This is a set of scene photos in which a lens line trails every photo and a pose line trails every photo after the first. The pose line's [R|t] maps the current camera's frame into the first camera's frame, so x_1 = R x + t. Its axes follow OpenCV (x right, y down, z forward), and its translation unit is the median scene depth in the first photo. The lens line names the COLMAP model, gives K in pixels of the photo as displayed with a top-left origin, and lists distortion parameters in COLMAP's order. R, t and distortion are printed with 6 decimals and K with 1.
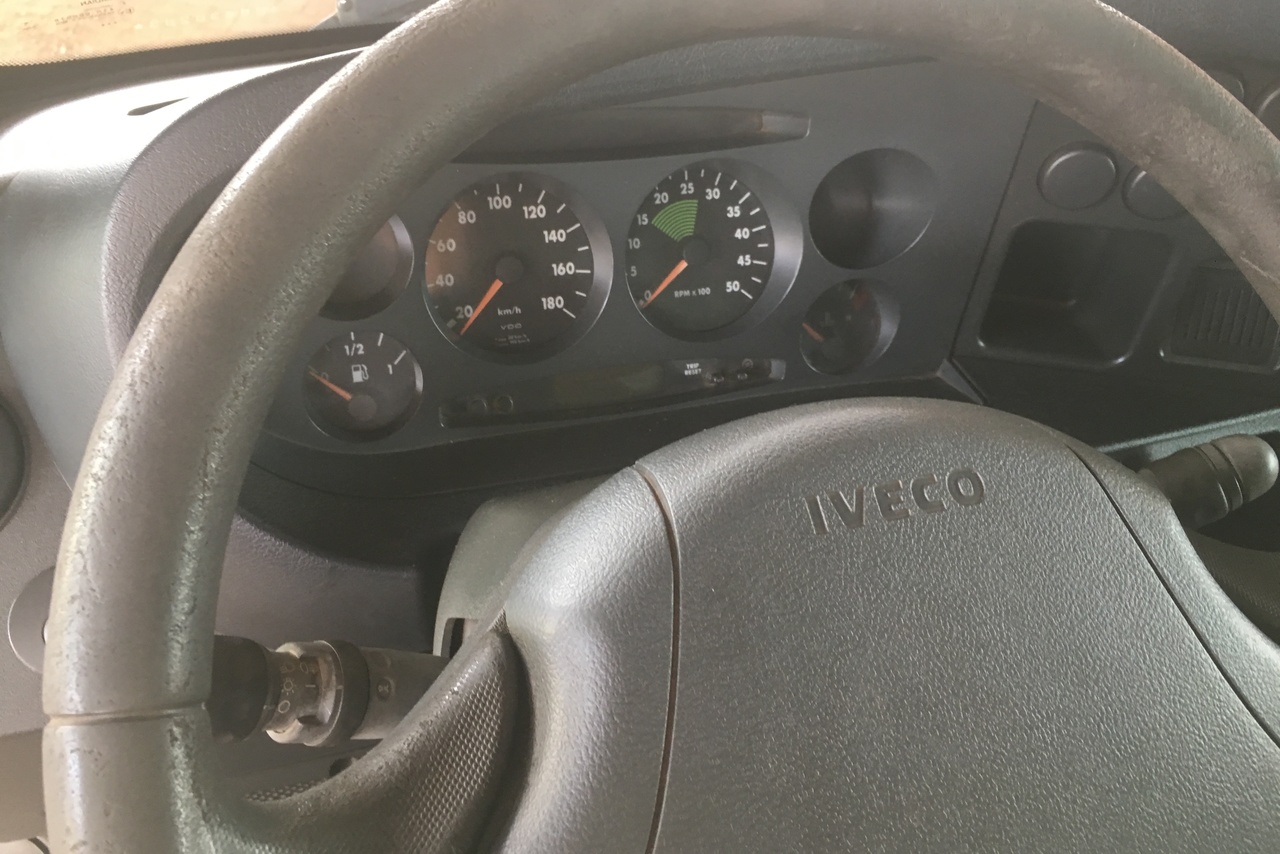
lens RADIAL K [[1103.0, 0, 640.0], [0, 1103.0, 427.0], [0, 0, 1]] dist [0.056765, -0.083090]
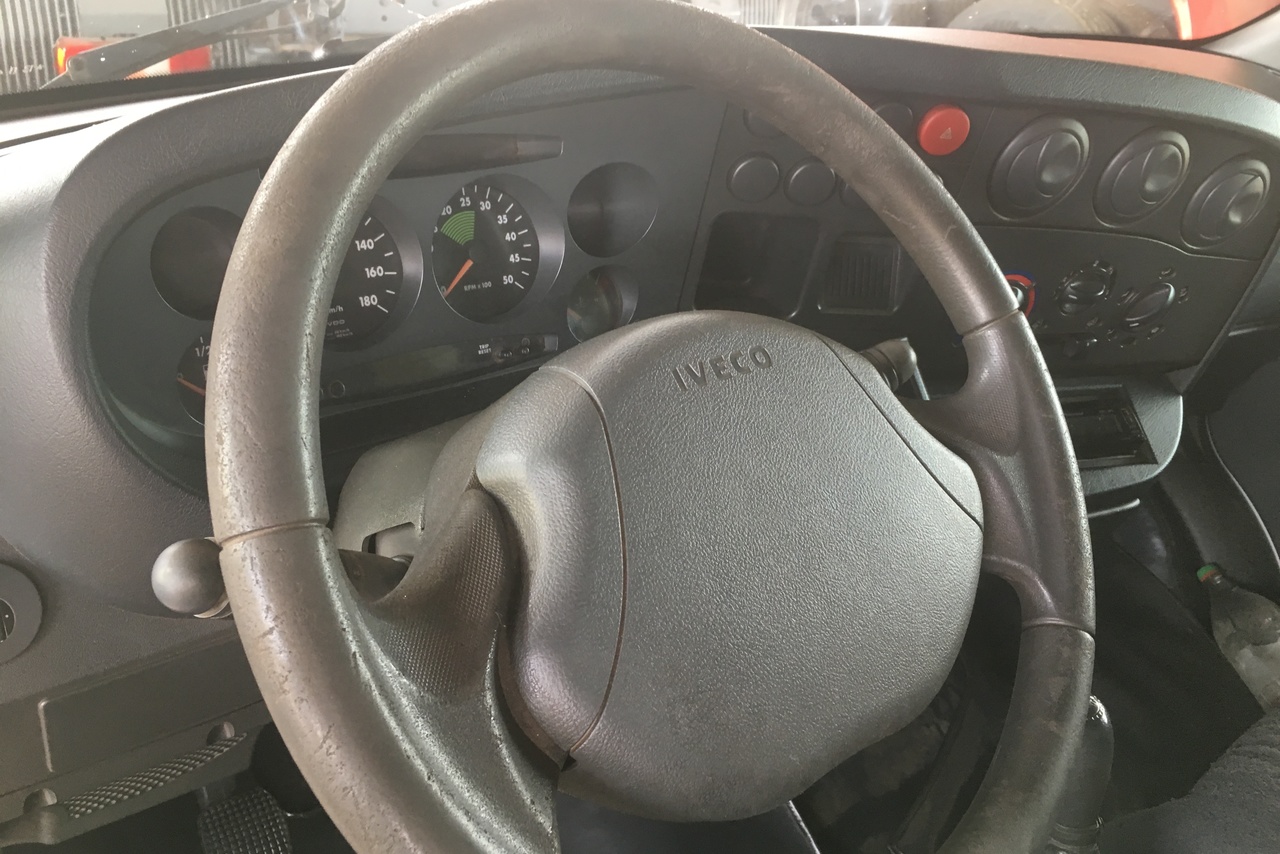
lens RADIAL K [[1103.0, 0, 640.0], [0, 1103.0, 427.0], [0, 0, 1]] dist [0.056765, -0.083090]
pose [[0.938461, -0.116530, 0.325135, -0.207456], [0.134216, 0.990421, -0.032426, 0.100112], [-0.318242, 0.074068, 0.945112, -0.211671]]
